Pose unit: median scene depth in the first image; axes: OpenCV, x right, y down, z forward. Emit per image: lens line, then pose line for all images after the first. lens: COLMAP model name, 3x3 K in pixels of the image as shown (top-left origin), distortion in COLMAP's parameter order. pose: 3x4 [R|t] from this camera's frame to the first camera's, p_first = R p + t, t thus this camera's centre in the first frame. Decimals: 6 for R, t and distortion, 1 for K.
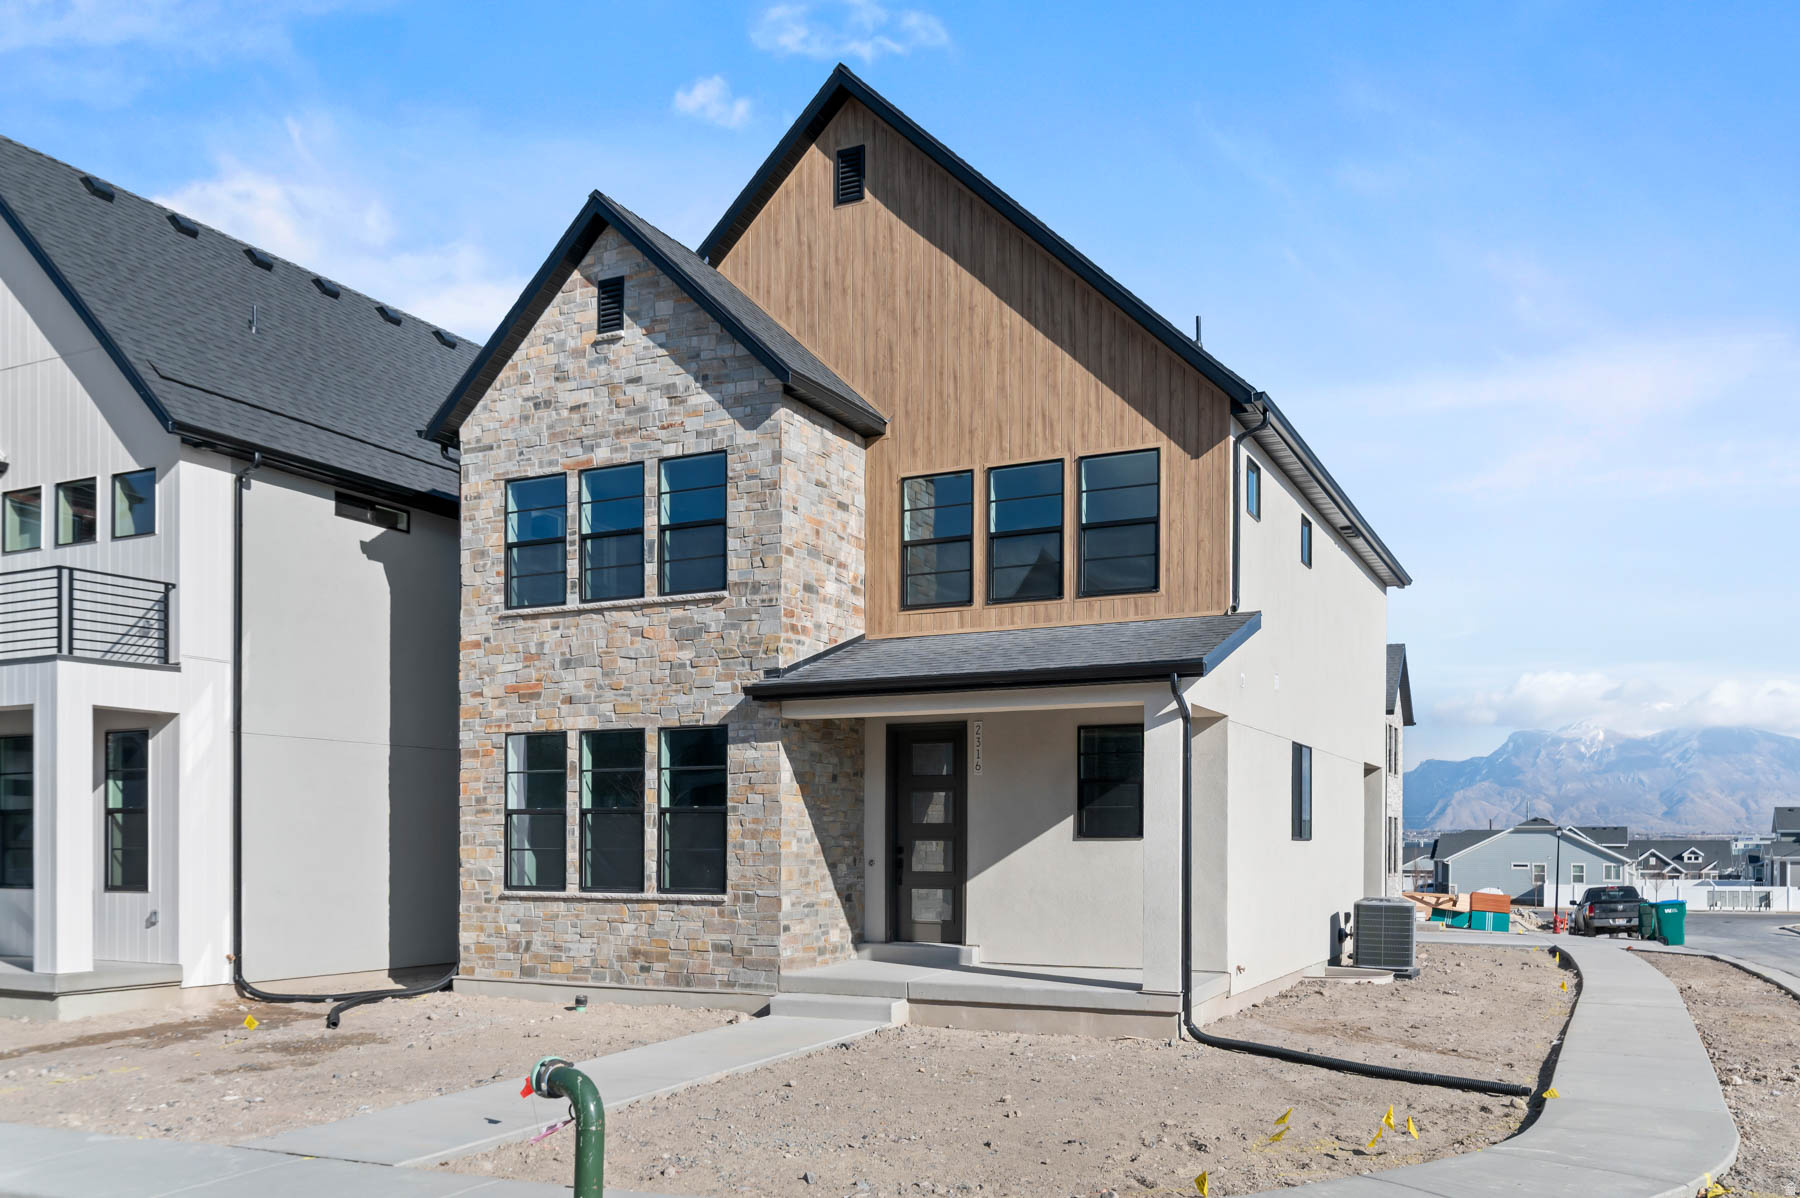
lens RADIAL K [[1407.0, 0, 900.7], [0, 1407.0, 677.7], [0, 0, 1]] dist [-0.003240, -0.002195]
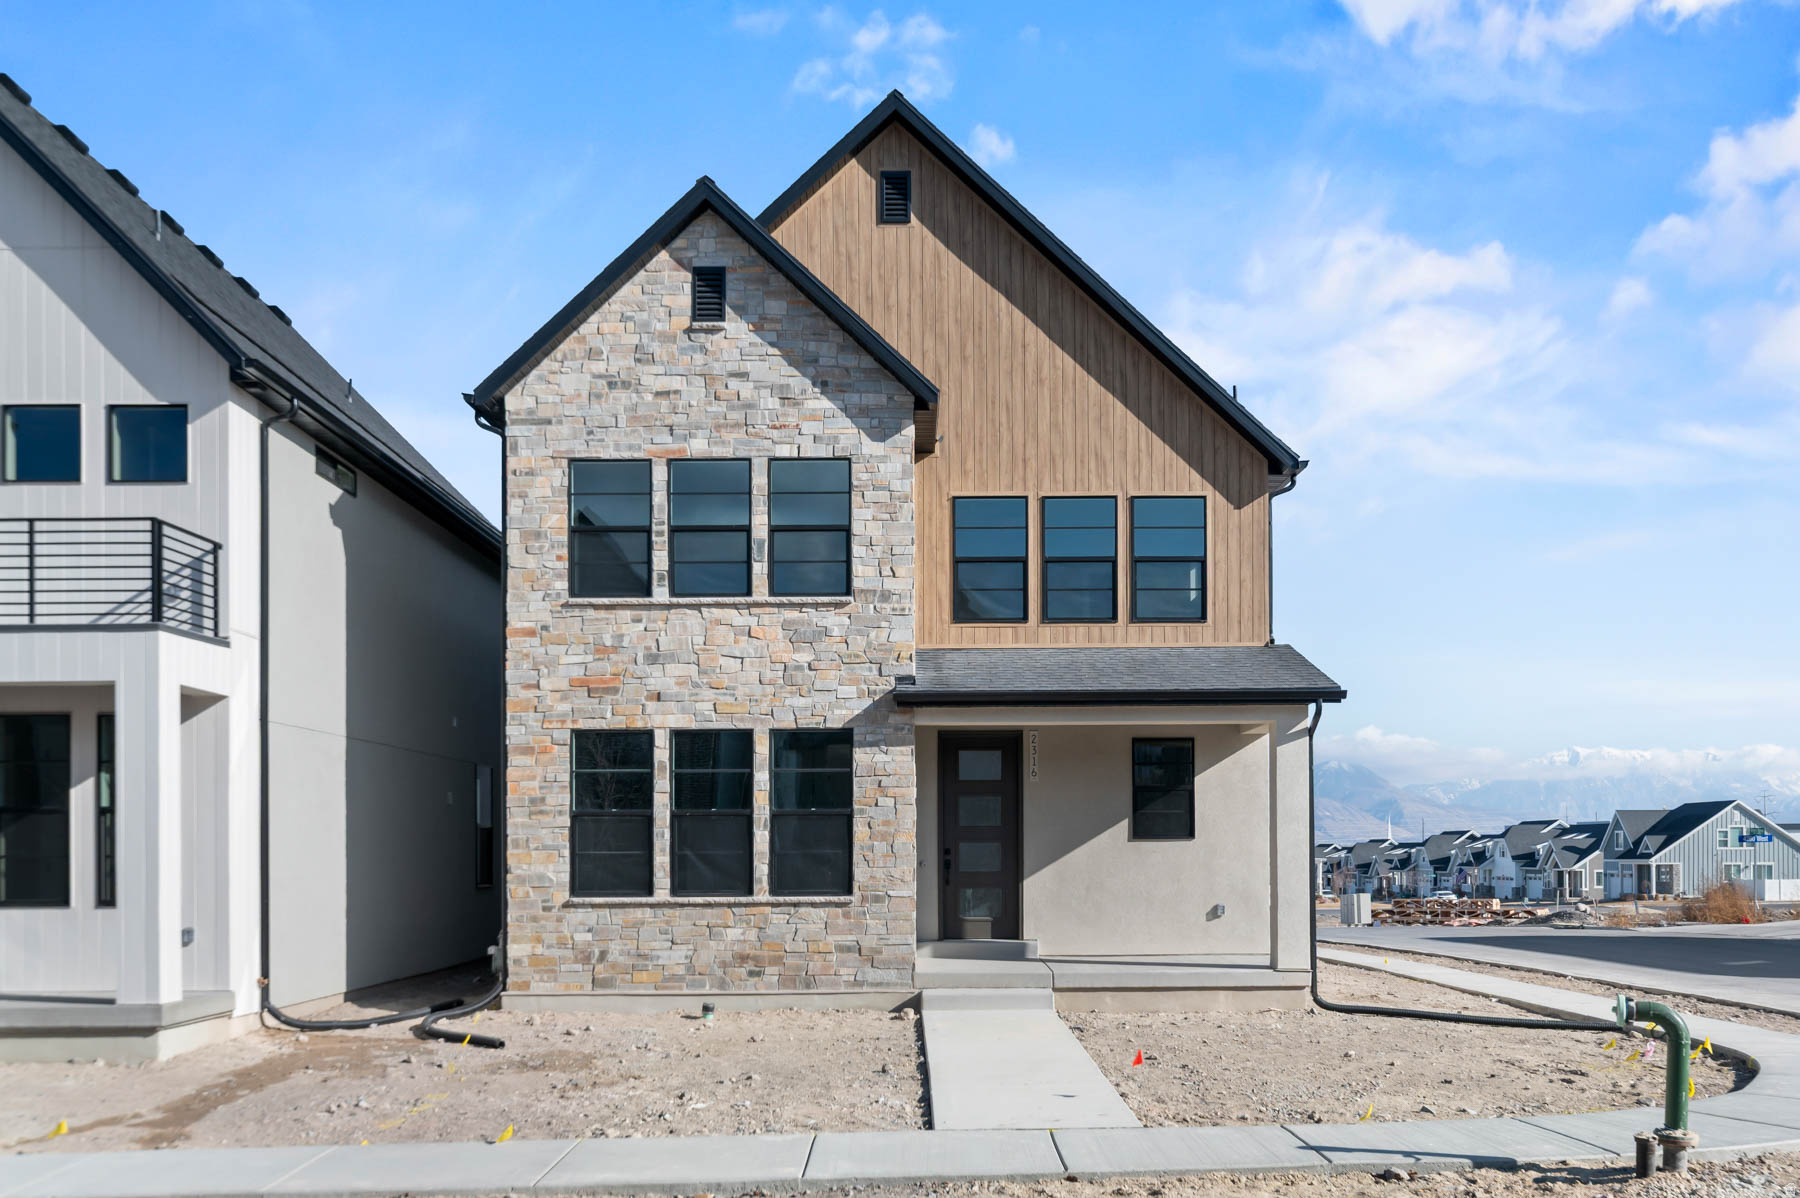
lens RADIAL K [[1522.6, 0, 901.9], [0, 1522.6, 639.7], [0, 0, 1]] dist [-0.004829, -0.001737]
pose [[0.904672, 0.052633, 0.422847, -0.526864], [-0.043599, 0.998568, -0.031015, 0.001730], [-0.423873, 0.009623, 0.905670, -0.012250]]
